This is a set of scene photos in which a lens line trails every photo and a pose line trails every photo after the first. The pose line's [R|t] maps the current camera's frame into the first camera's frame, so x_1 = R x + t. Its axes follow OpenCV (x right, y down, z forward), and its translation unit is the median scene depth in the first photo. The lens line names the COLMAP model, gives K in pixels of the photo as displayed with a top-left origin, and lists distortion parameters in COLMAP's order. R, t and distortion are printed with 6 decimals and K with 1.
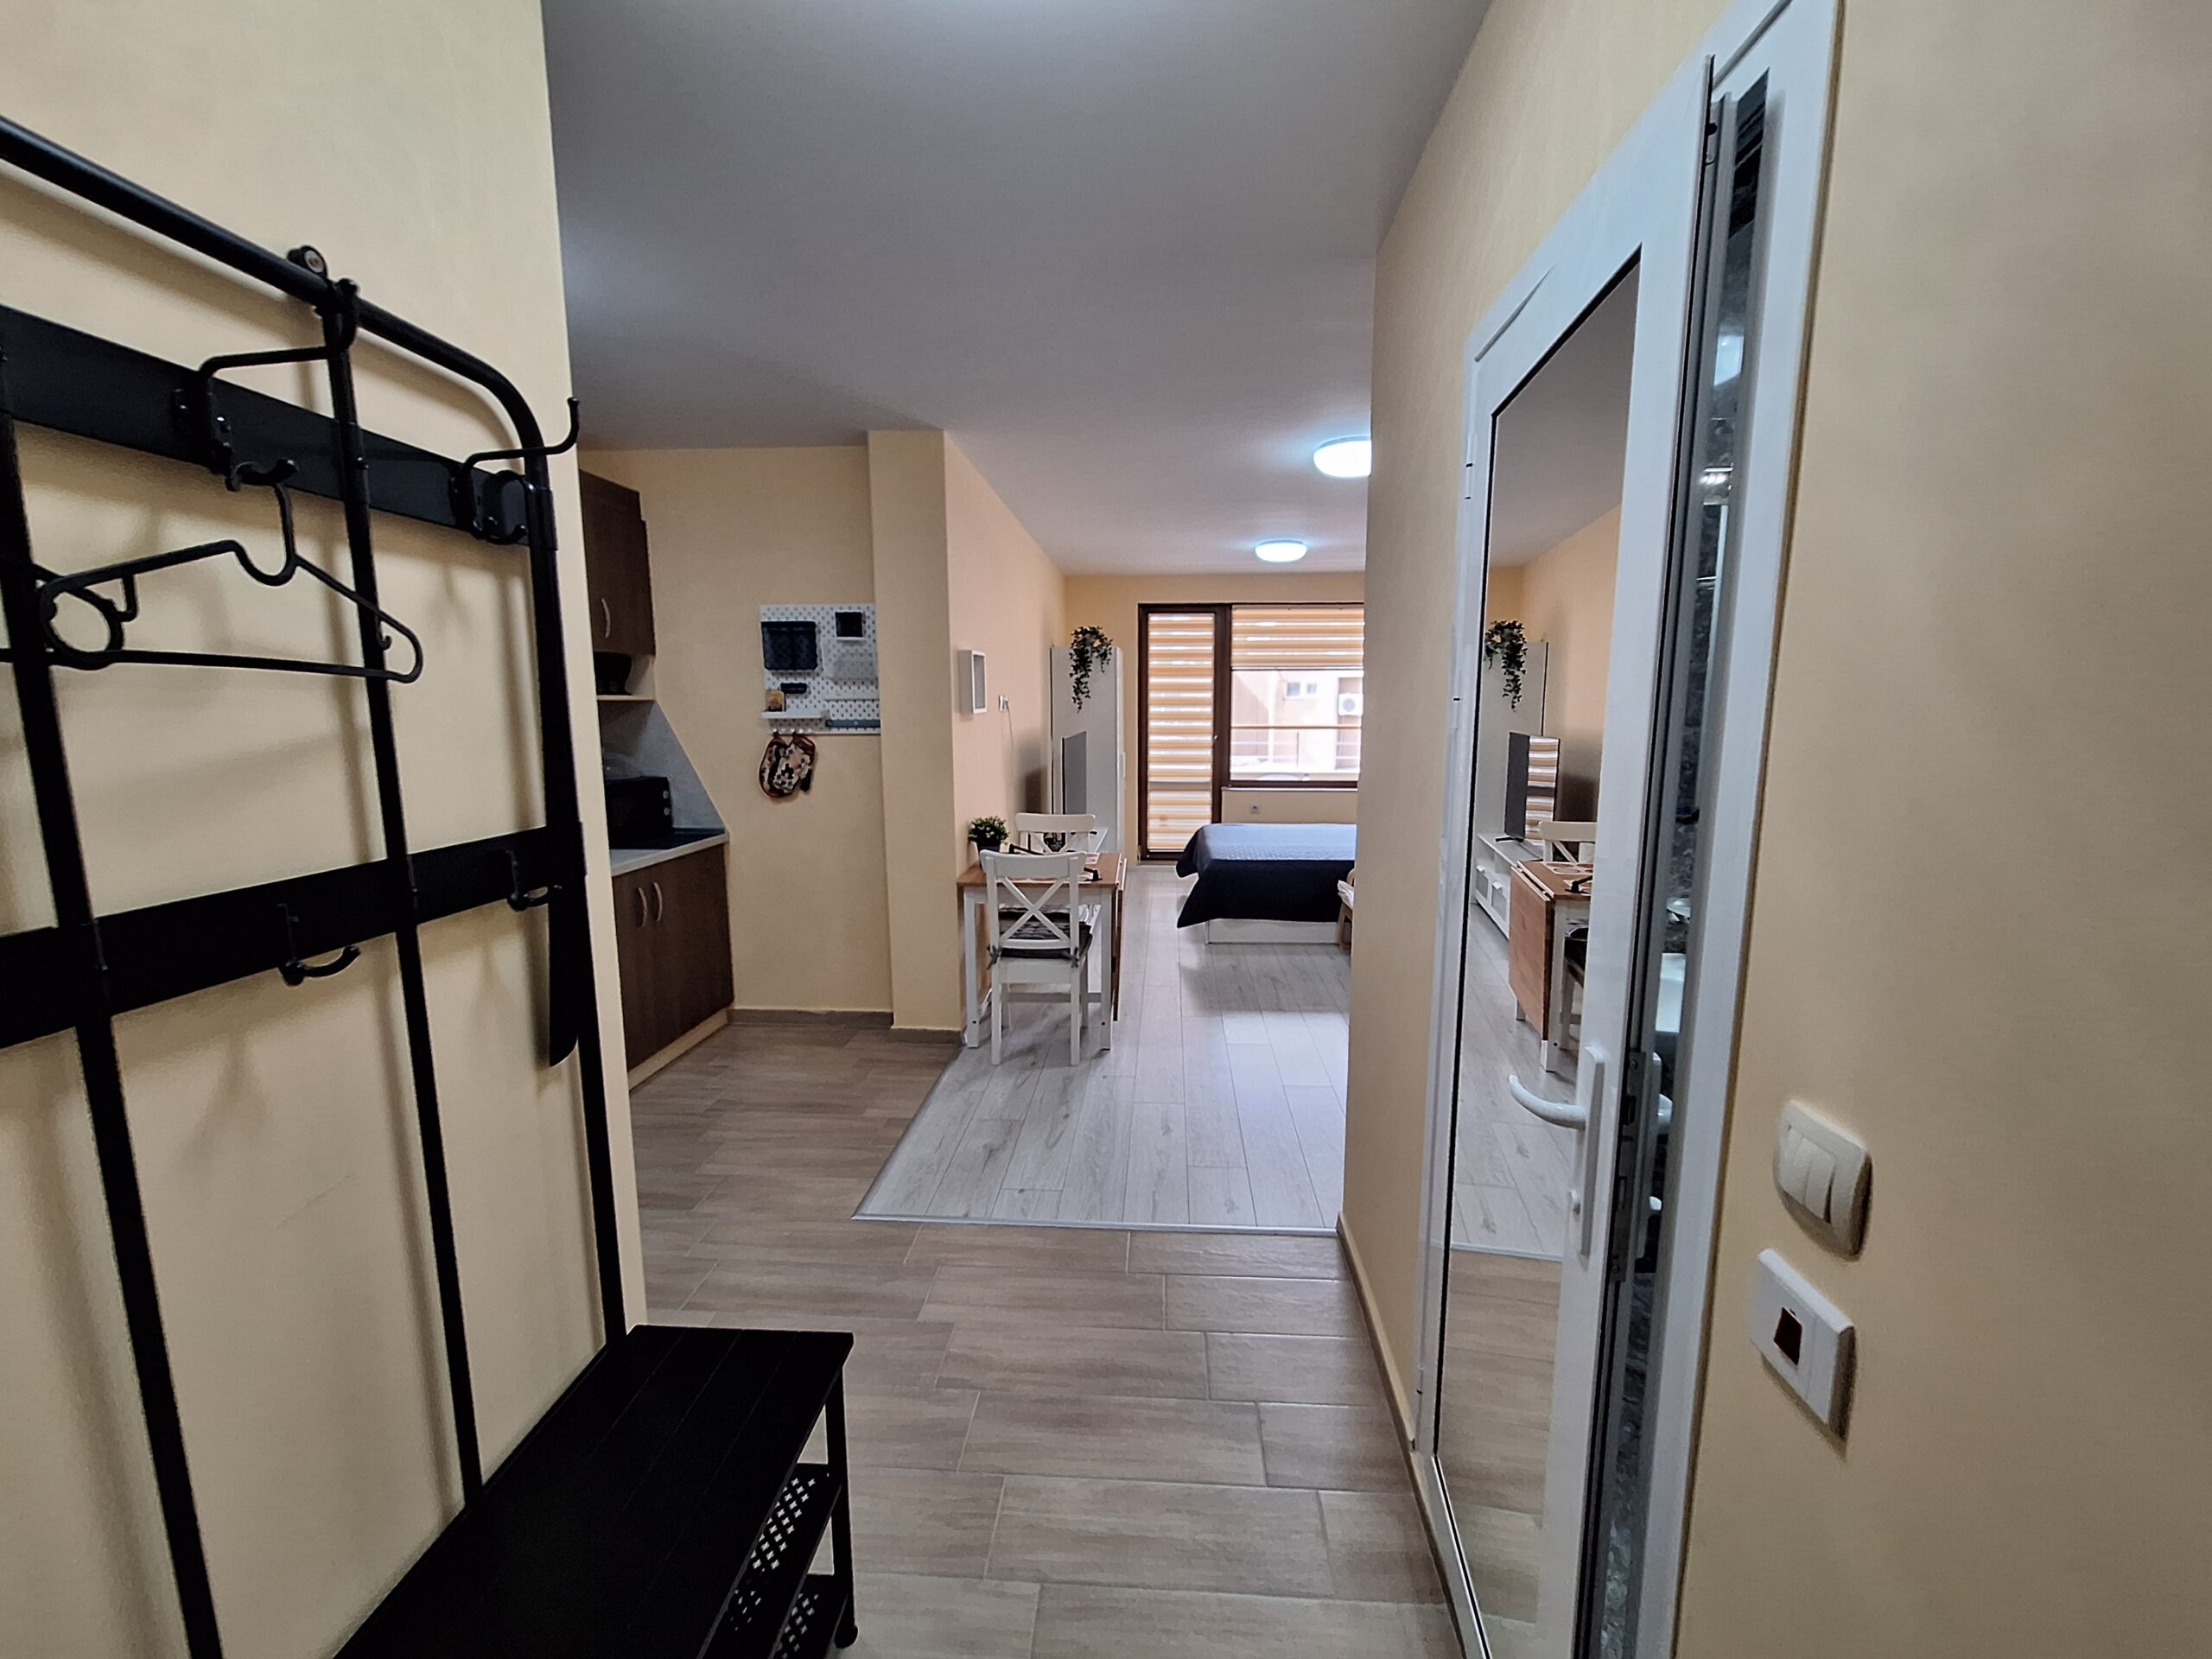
lens RADIAL K [[876.3, 0, 1105.8], [0, 876.3, 835.4], [0, 0, 1]] dist [-0.003100, 0.001221]
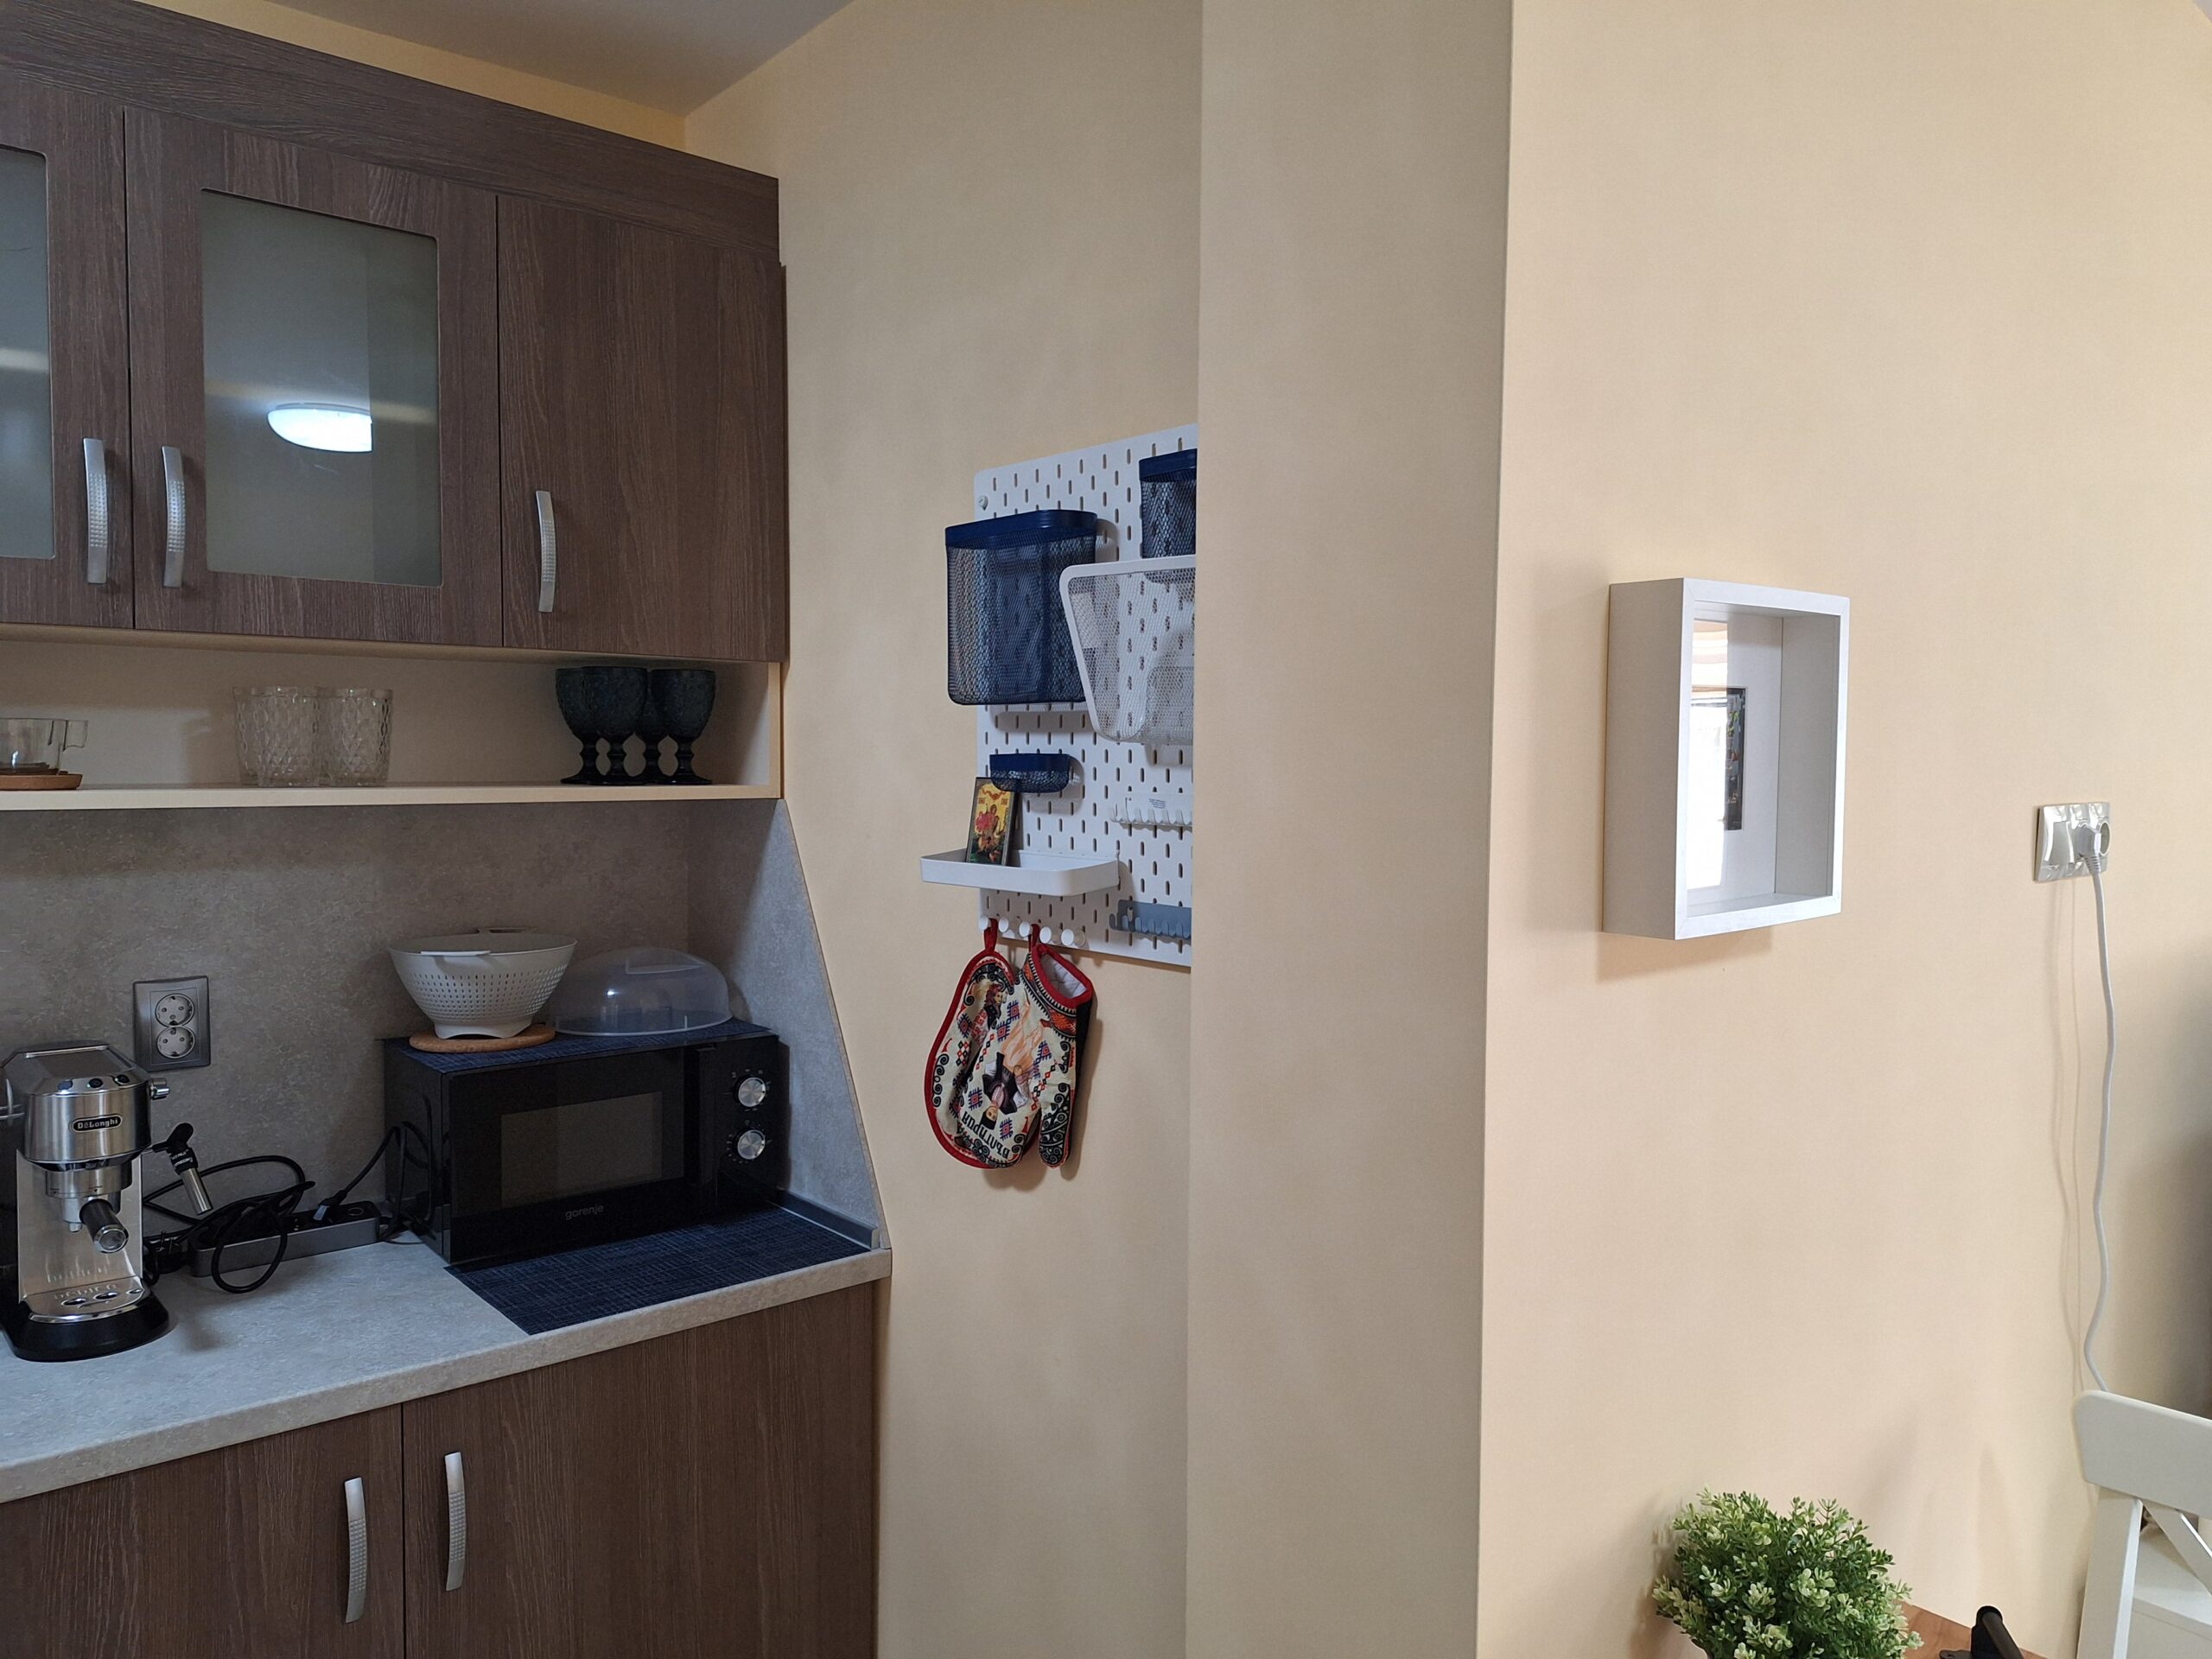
lens RADIAL K [[1549.5, 0, 1144.6], [0, 1549.5, 813.3], [0, 0, 1]] dist [0.081974, -0.078577]
pose [[0.712083, 0.041403, -0.700873, -0.005920], [-0.117792, 0.991155, -0.061125, -0.126236], [0.692143, 0.126083, 0.710662, 0.665814]]
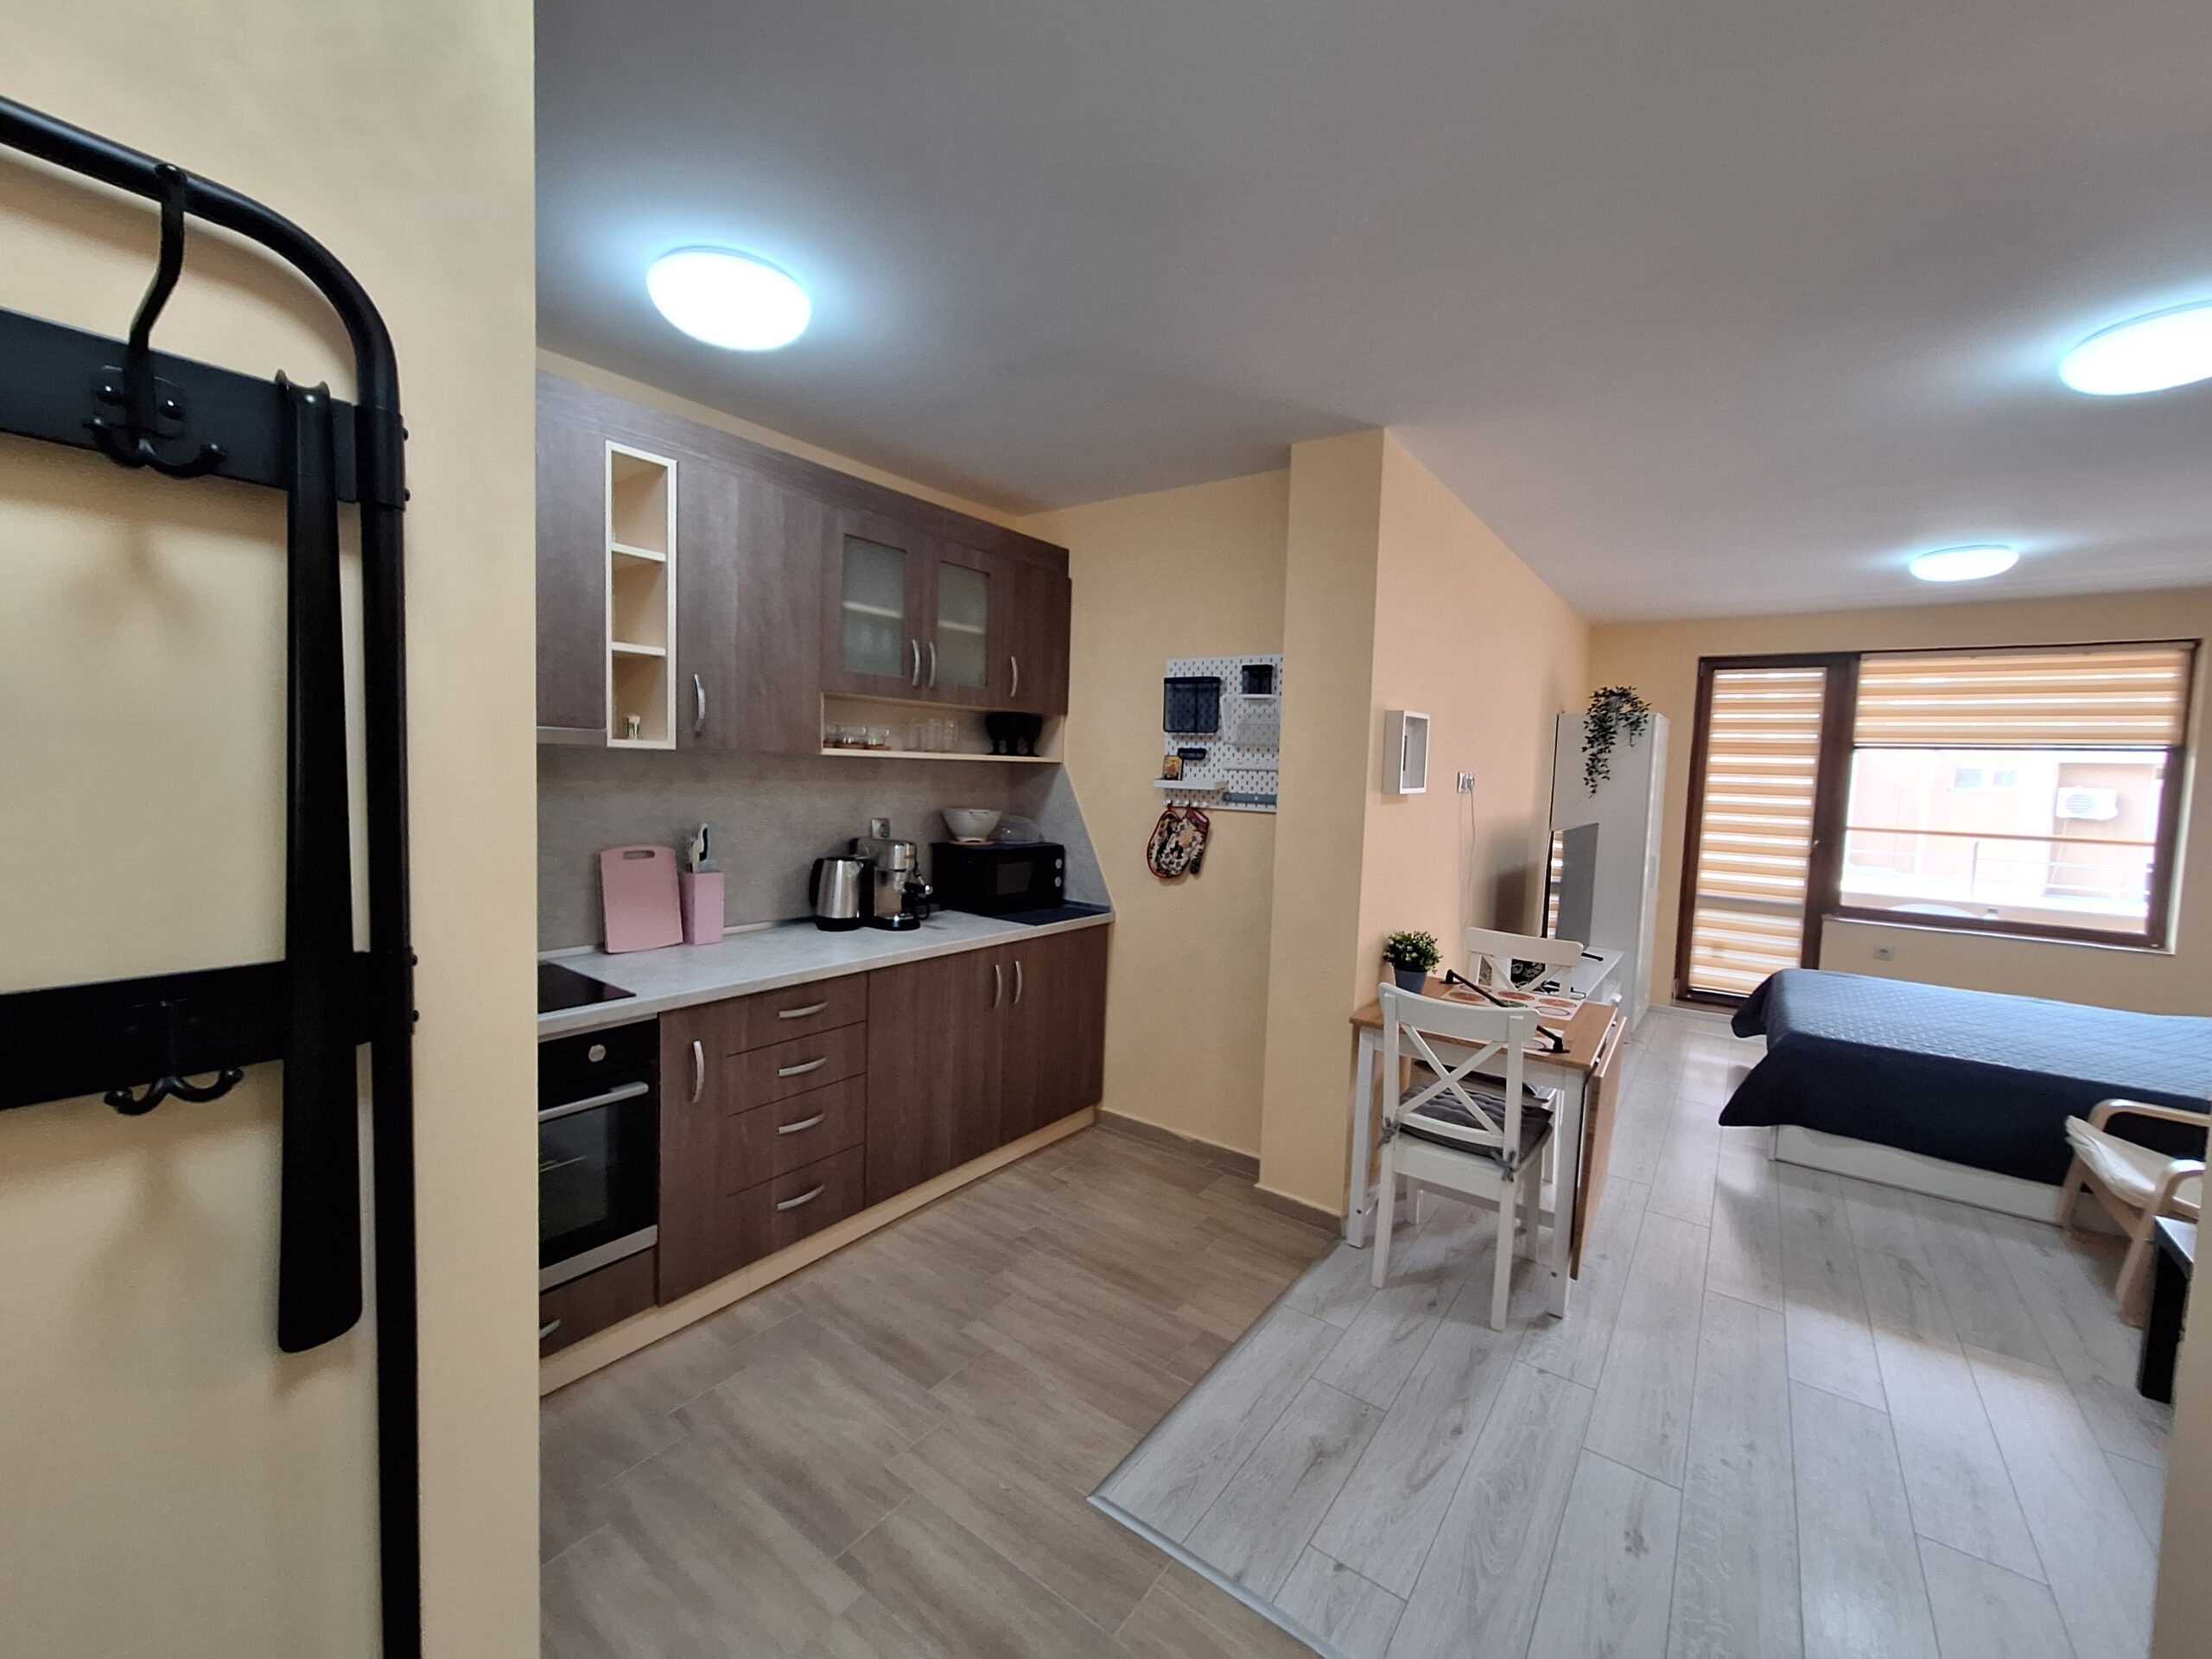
lens RADIAL K [[876.3, 0, 1116.8], [0, 876.3, 827.1], [0, 0, 1]] dist [-0.003100, 0.001221]
pose [[0.846231, 0.069651, -0.528244, 0.040084], [-0.116461, 0.991626, -0.055818, -0.038591], [0.519933, 0.108754, 0.847256, 0.229109]]
